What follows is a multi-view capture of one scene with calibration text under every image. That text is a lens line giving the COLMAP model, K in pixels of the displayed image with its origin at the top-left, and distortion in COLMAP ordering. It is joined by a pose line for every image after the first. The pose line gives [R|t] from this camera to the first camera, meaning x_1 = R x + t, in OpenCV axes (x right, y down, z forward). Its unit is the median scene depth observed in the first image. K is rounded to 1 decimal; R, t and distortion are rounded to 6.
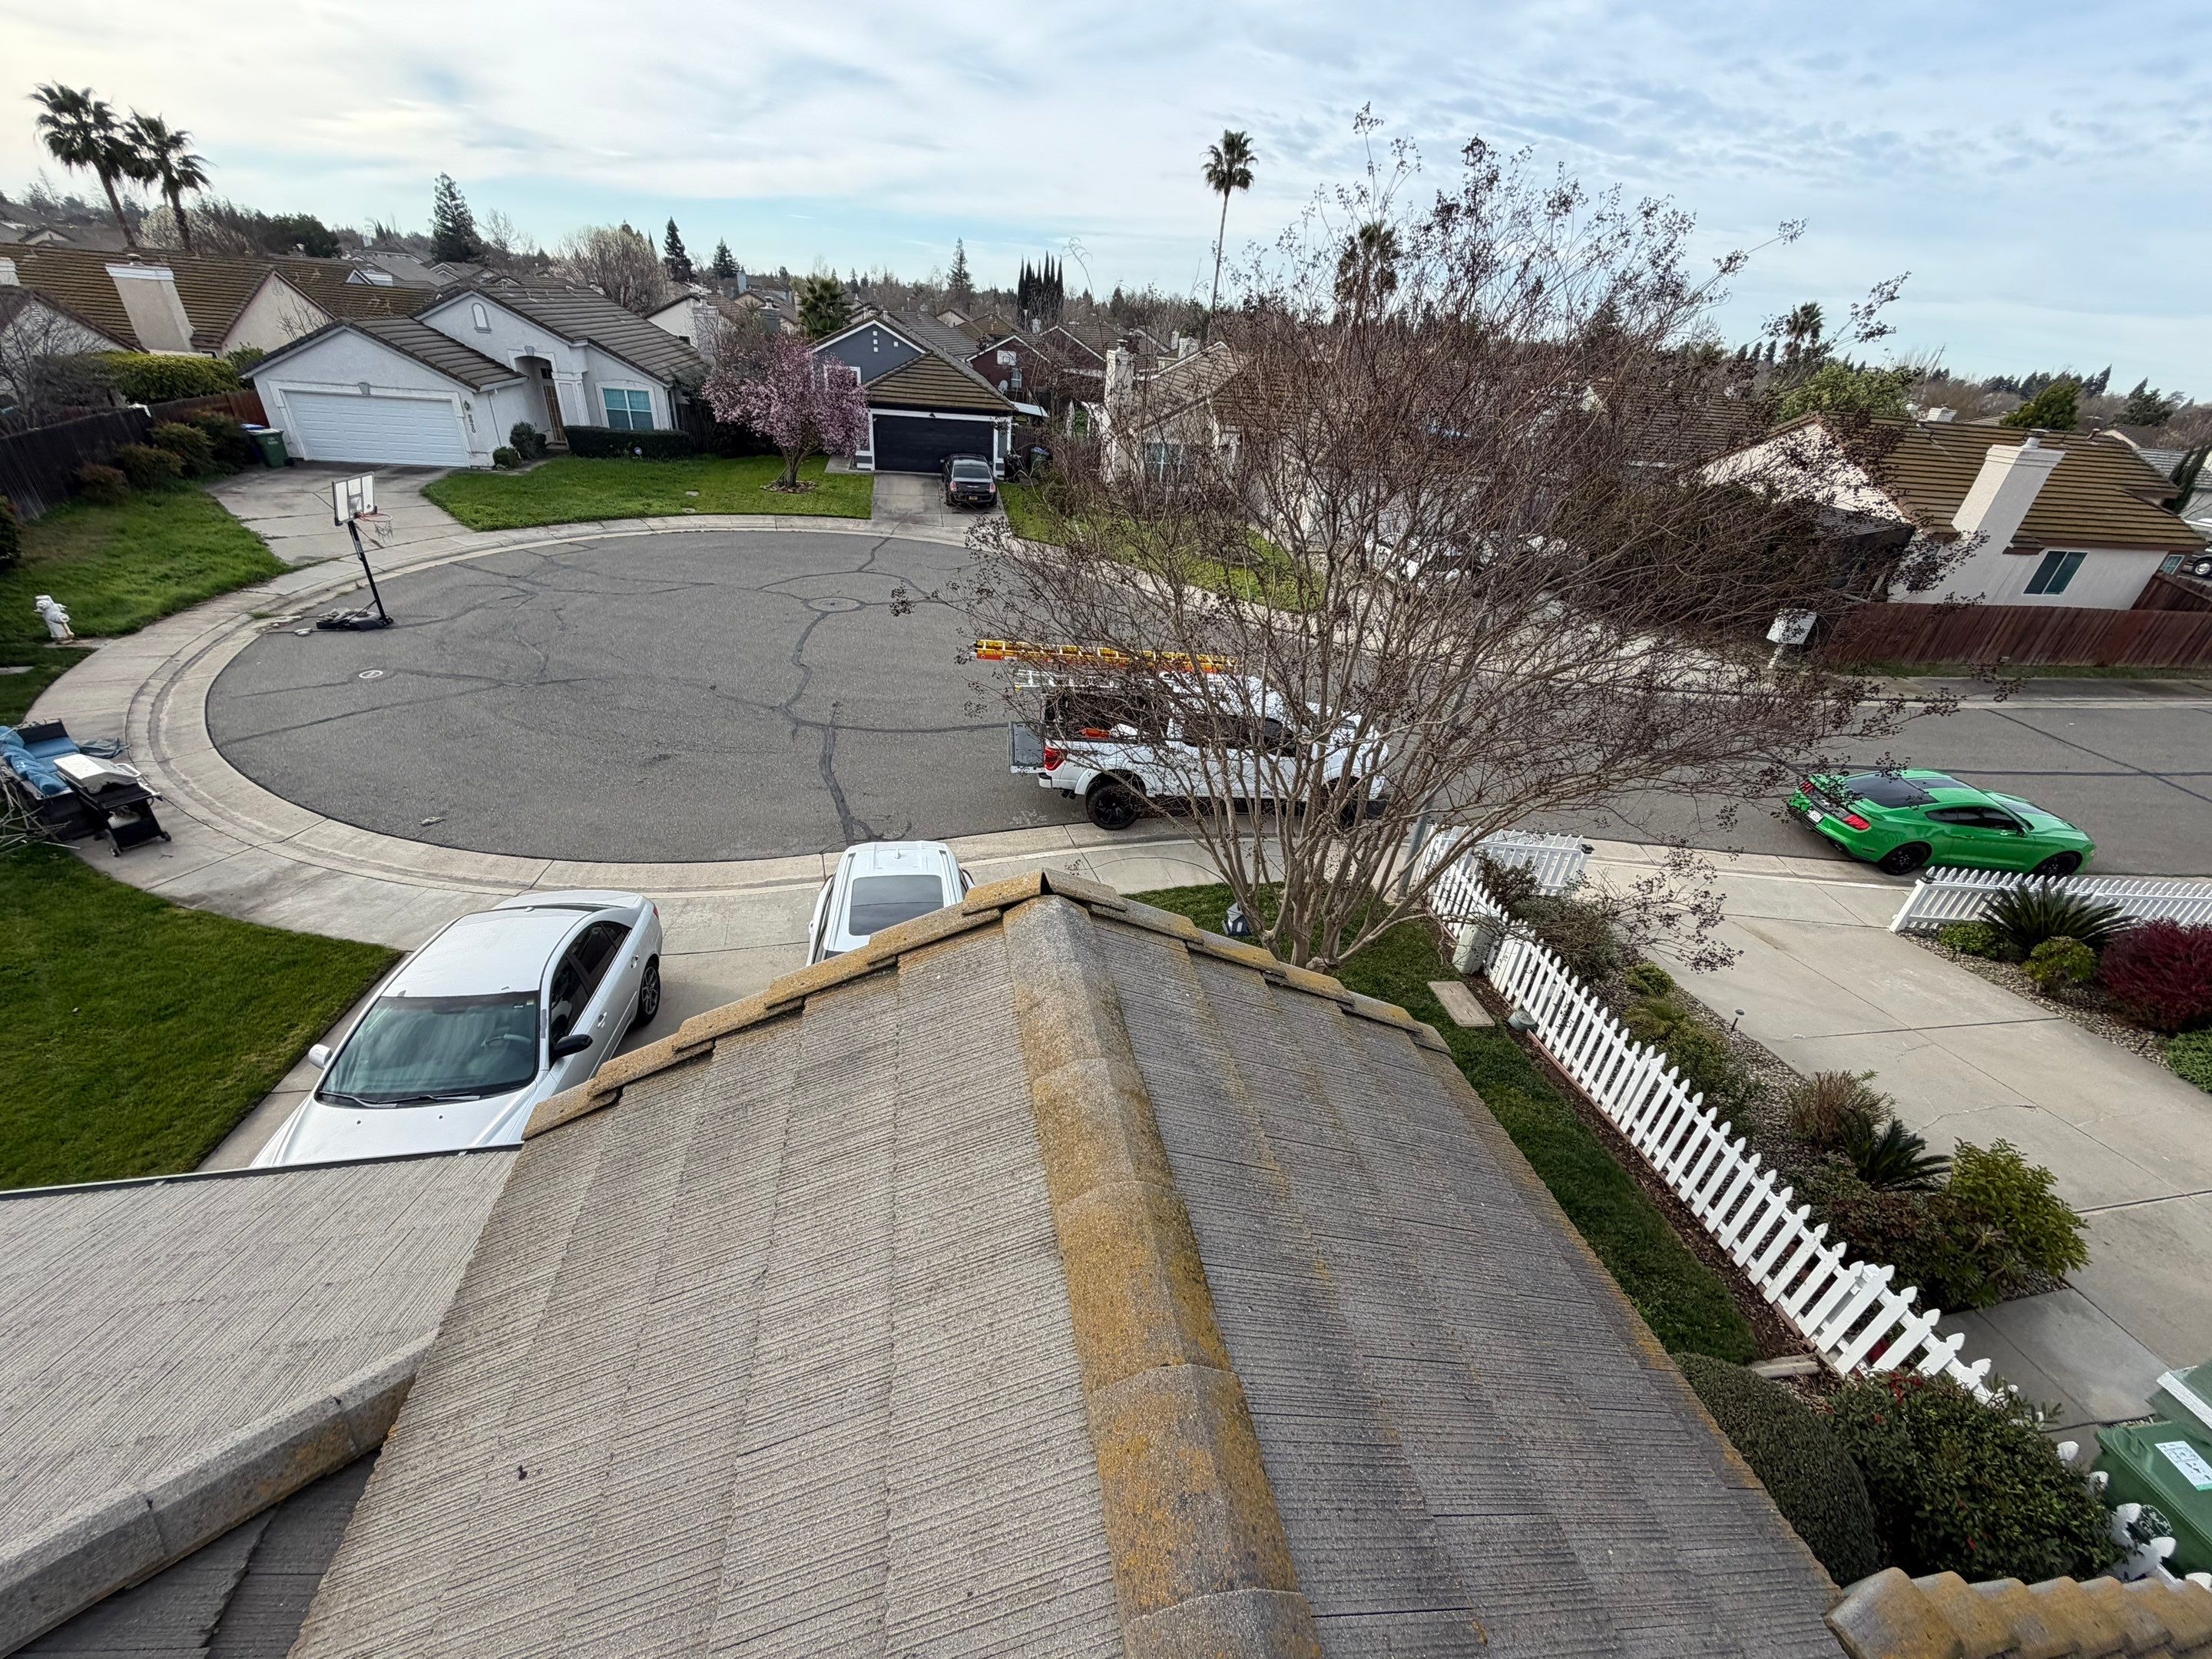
lens RADIAL K [[879.1, 0, 1101.2], [0, 879.1, 830.9], [0, 0, 1]] dist [-0.000917, -0.000167]
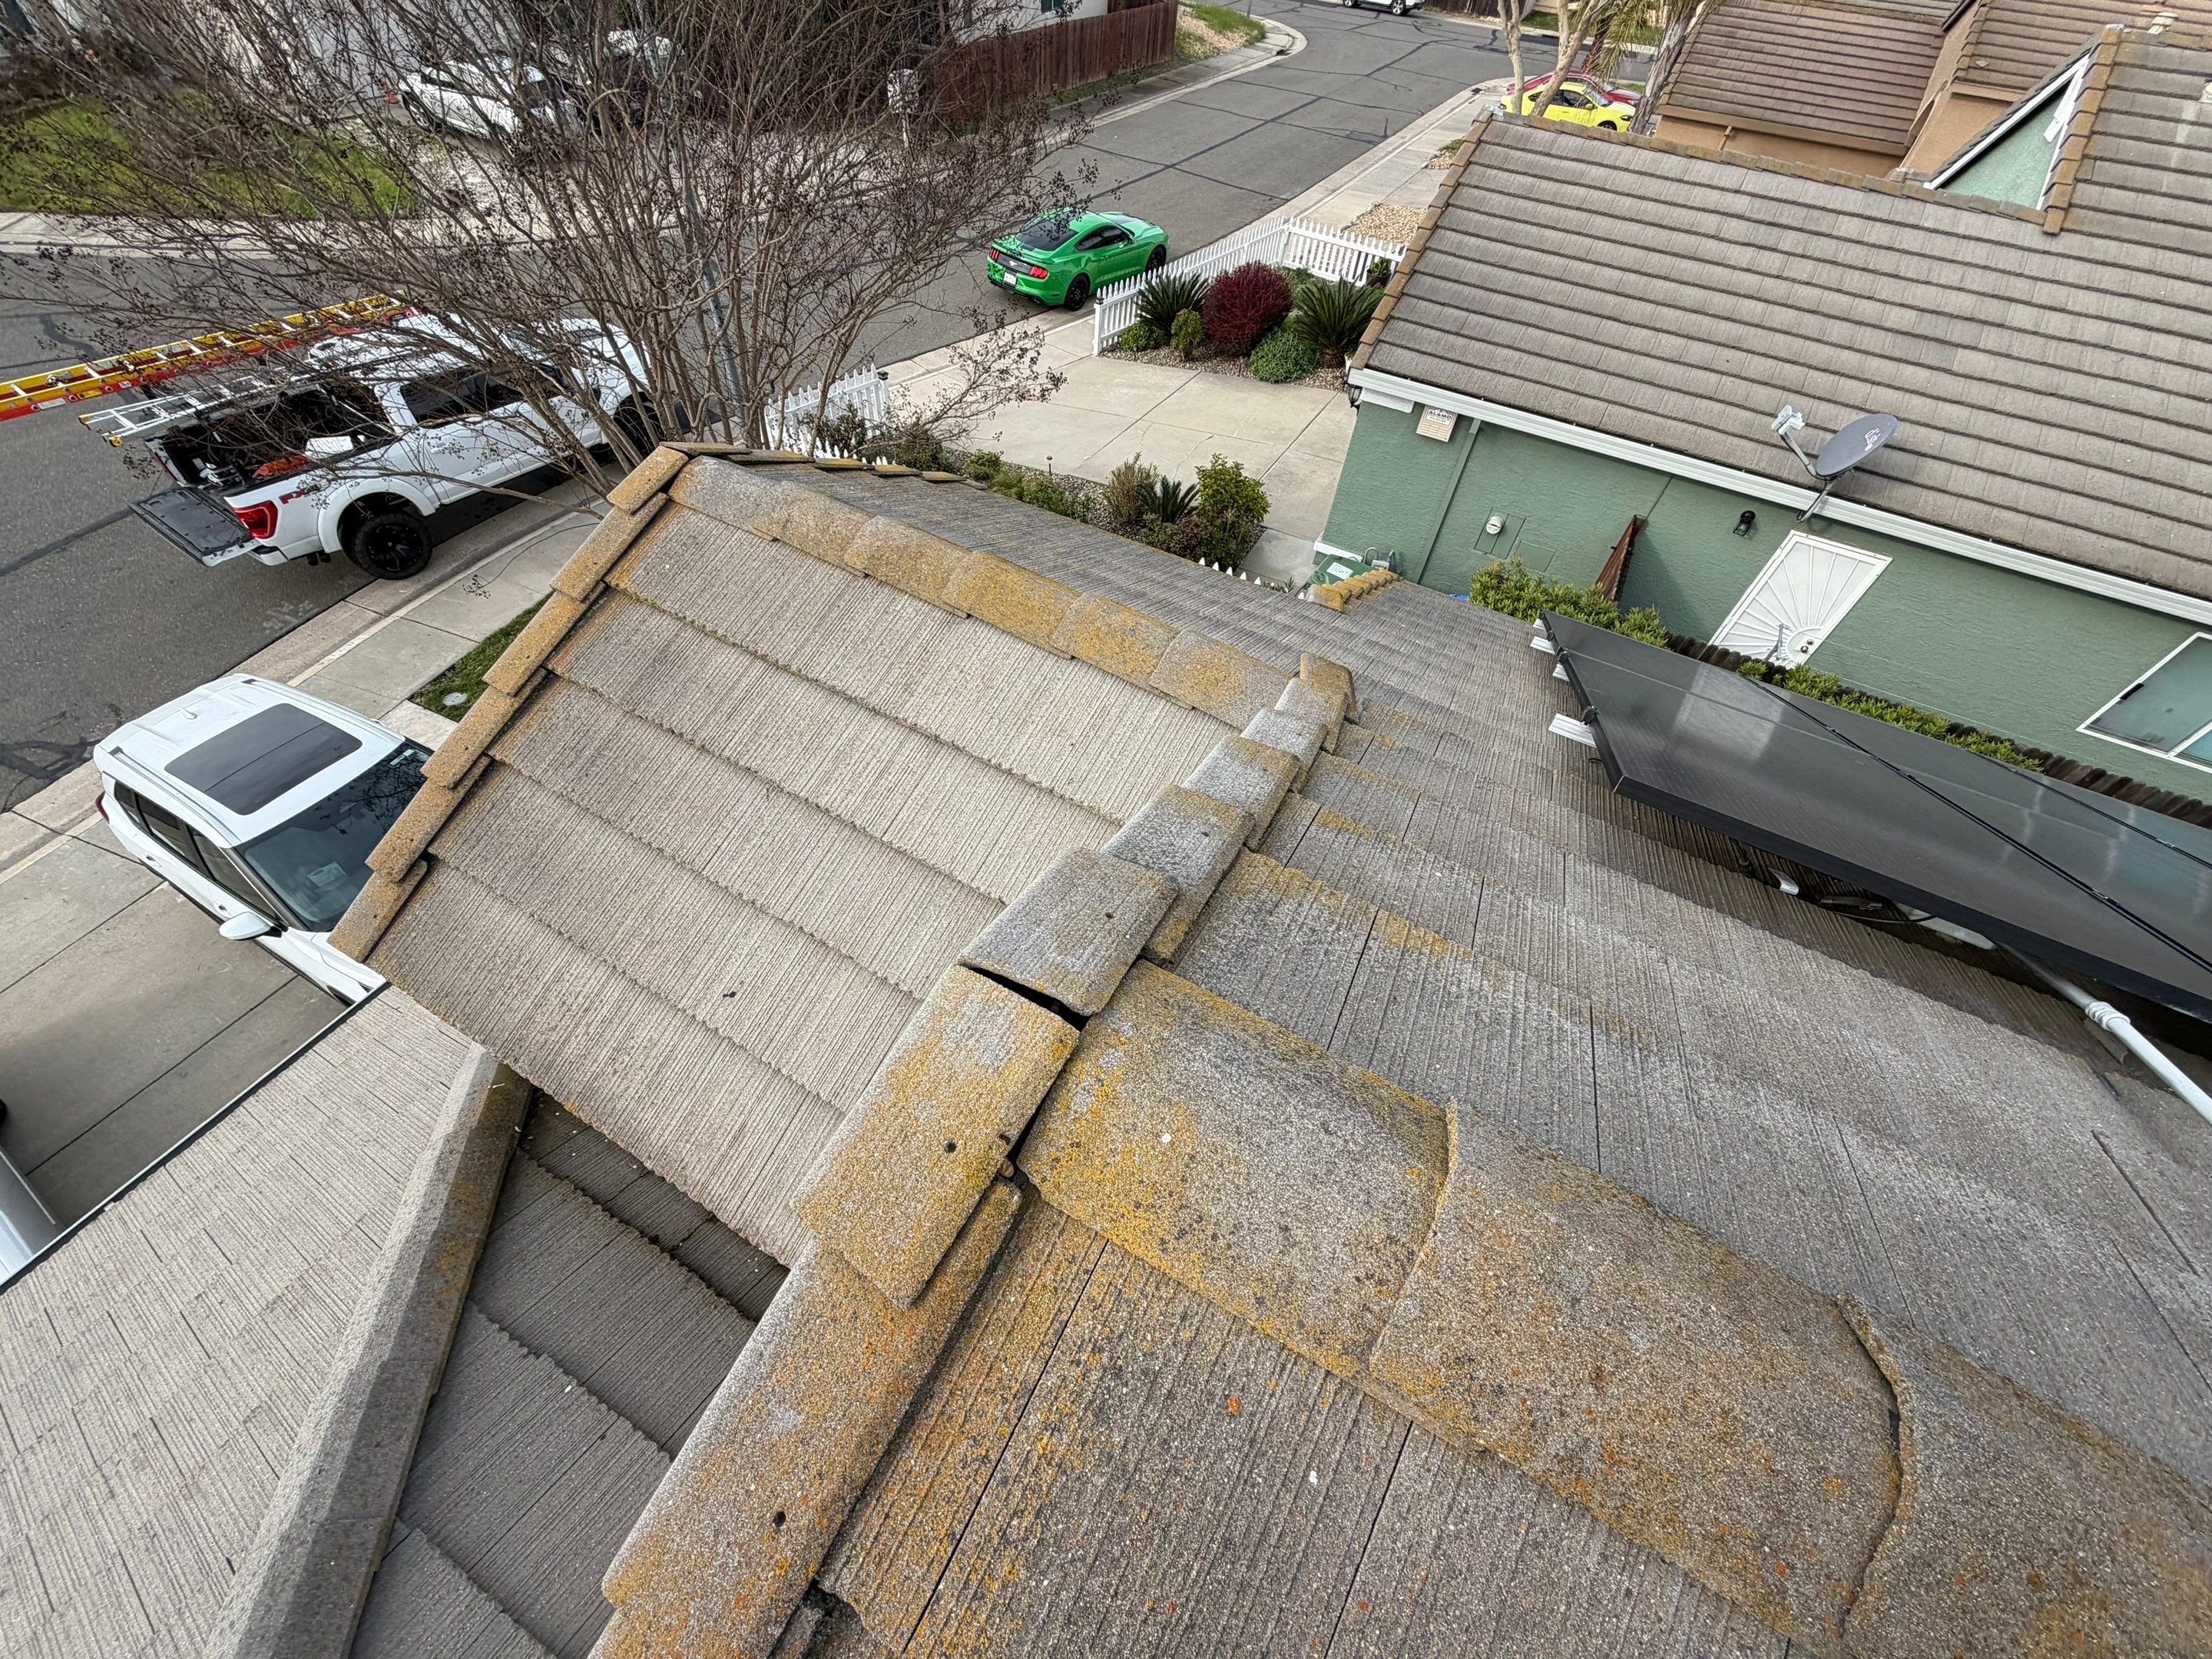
lens RADIAL K [[879.1, 0, 1101.2], [0, 879.1, 830.9], [0, 0, 1]] dist [-0.000917, -0.000167]
pose [[0.643117, -0.609097, 0.464114, -0.055902], [0.375615, 0.779071, 0.501958, 0.008230], [-0.667319, -0.148490, 0.729820, -0.018342]]
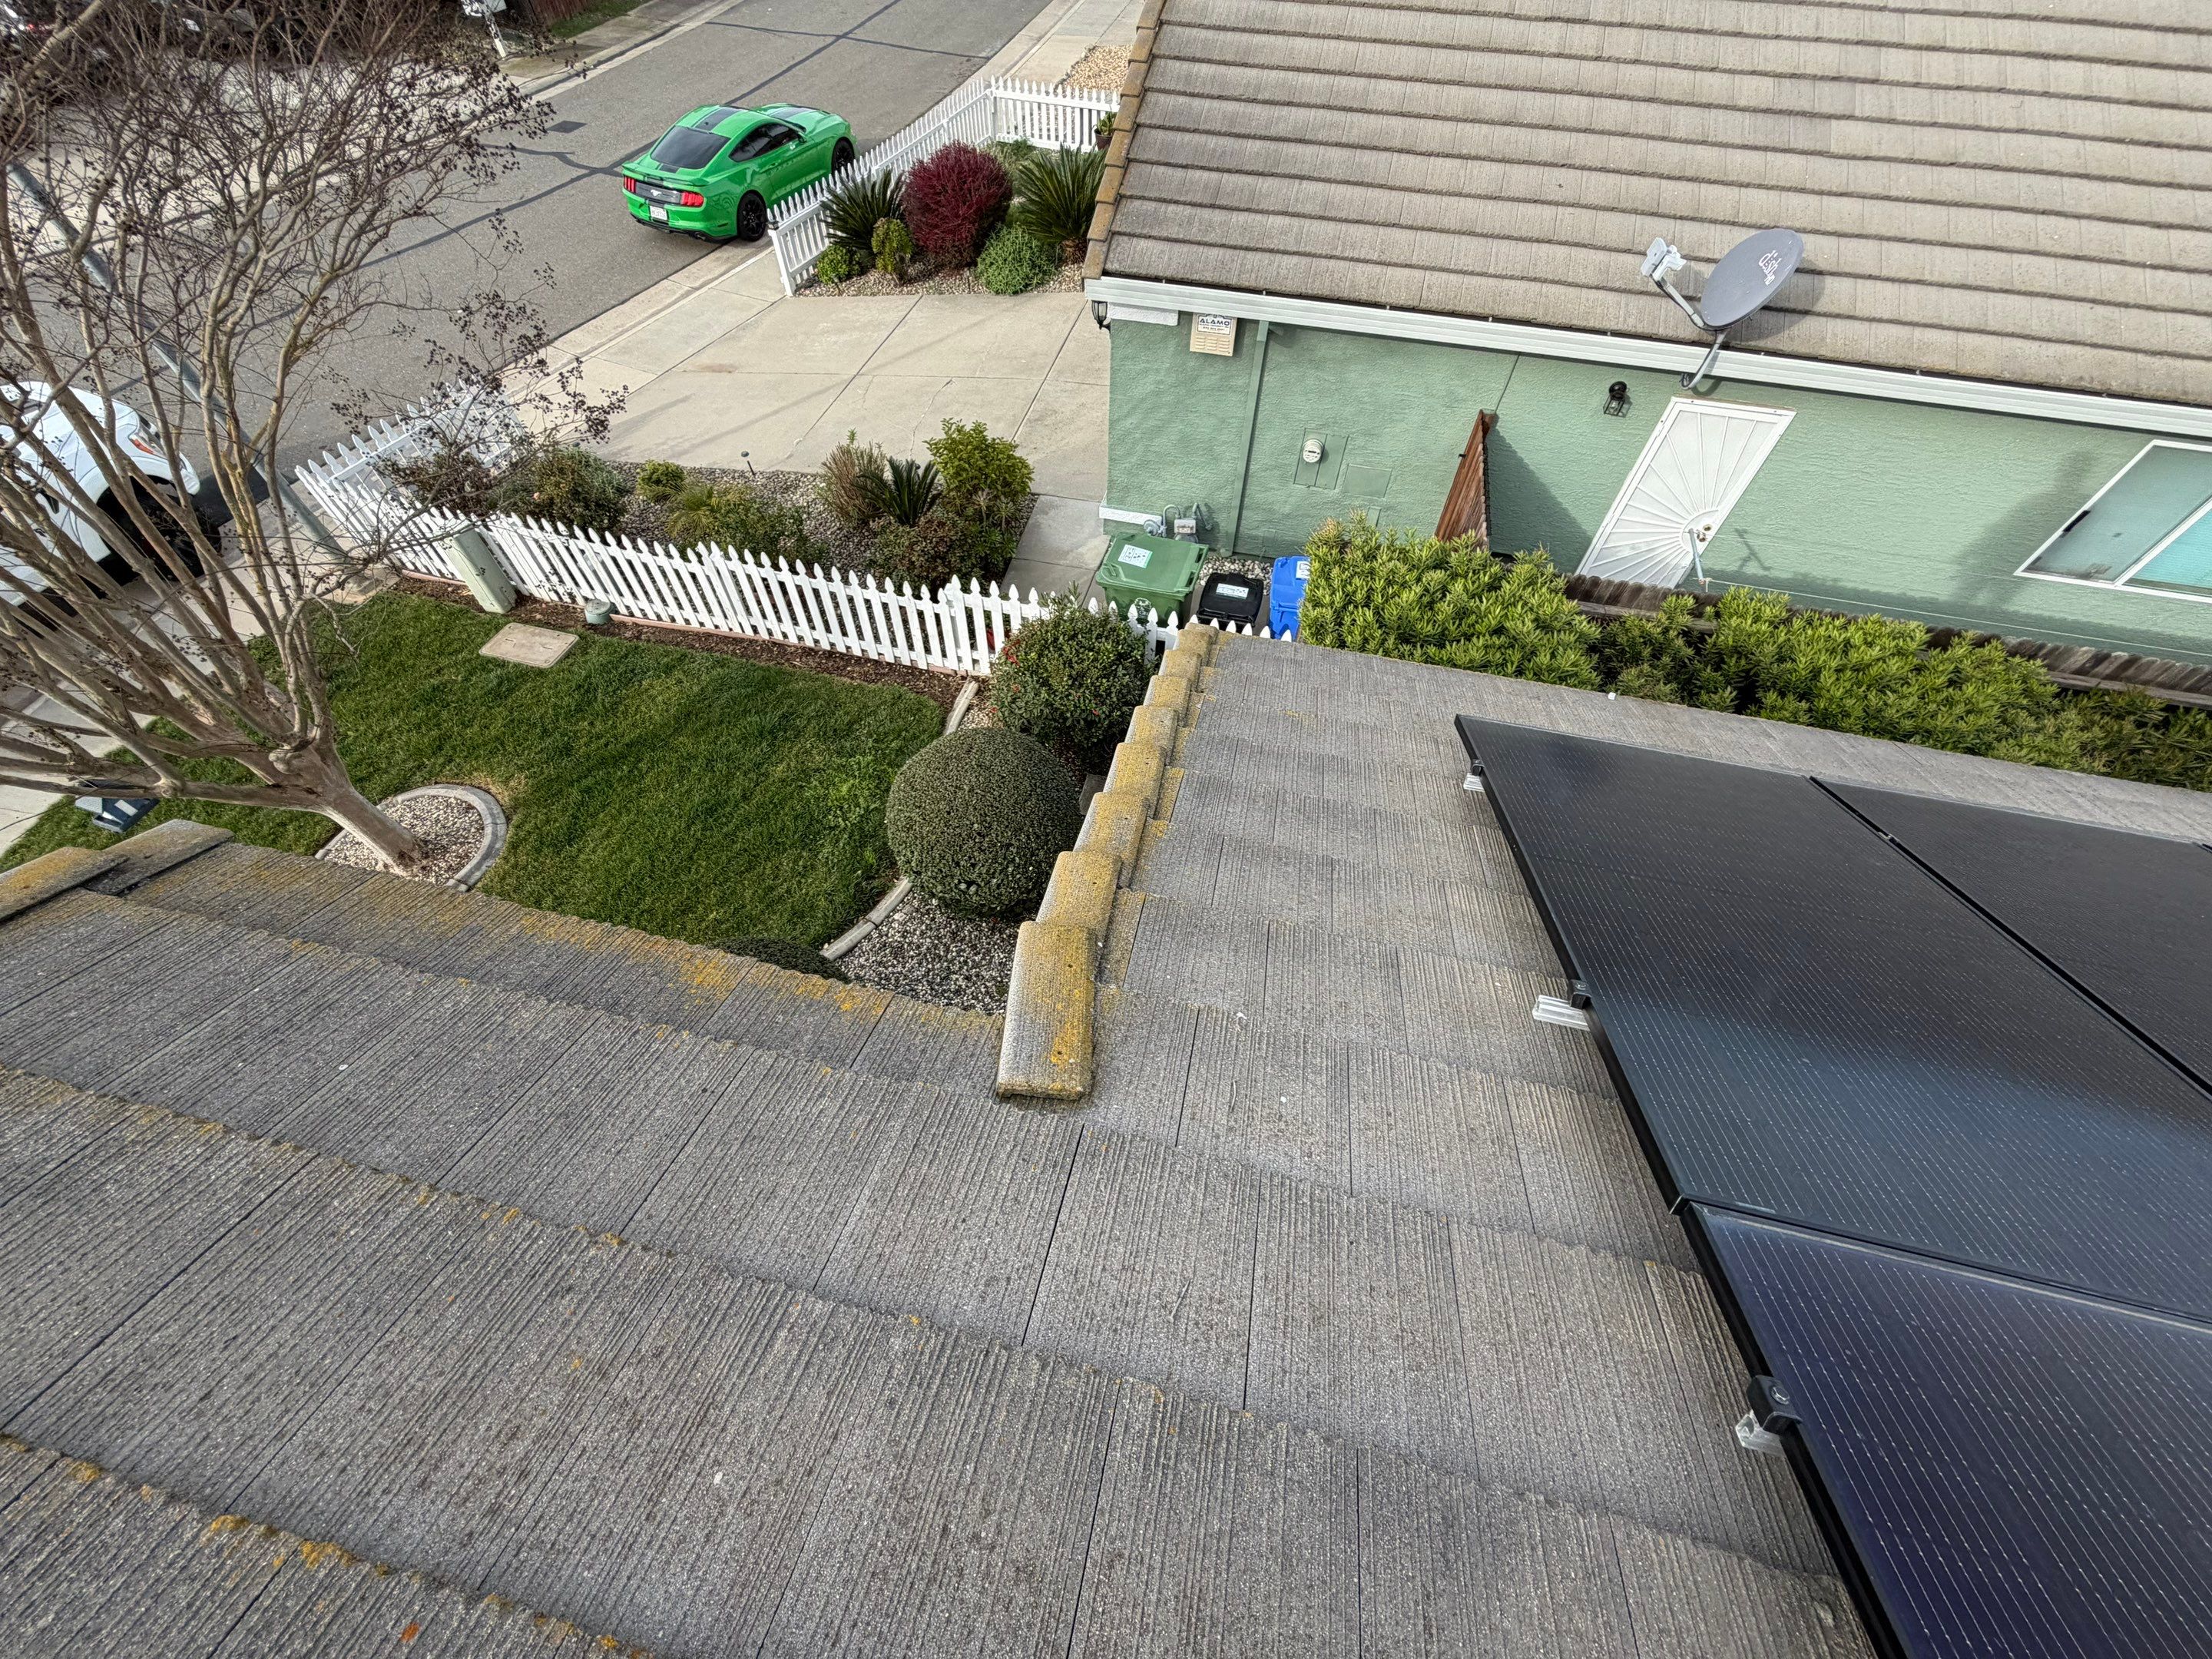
lens RADIAL K [[876.4, 0, 1102.0], [0, 876.4, 830.0], [0, 0, 1]] dist [0.000545, -0.000488]
pose [[0.413958, -0.781243, 0.467223, 0.050946], [0.477468, 0.623340, 0.619251, 0.023657], [-0.775025, -0.033260, 0.631055, 0.033010]]
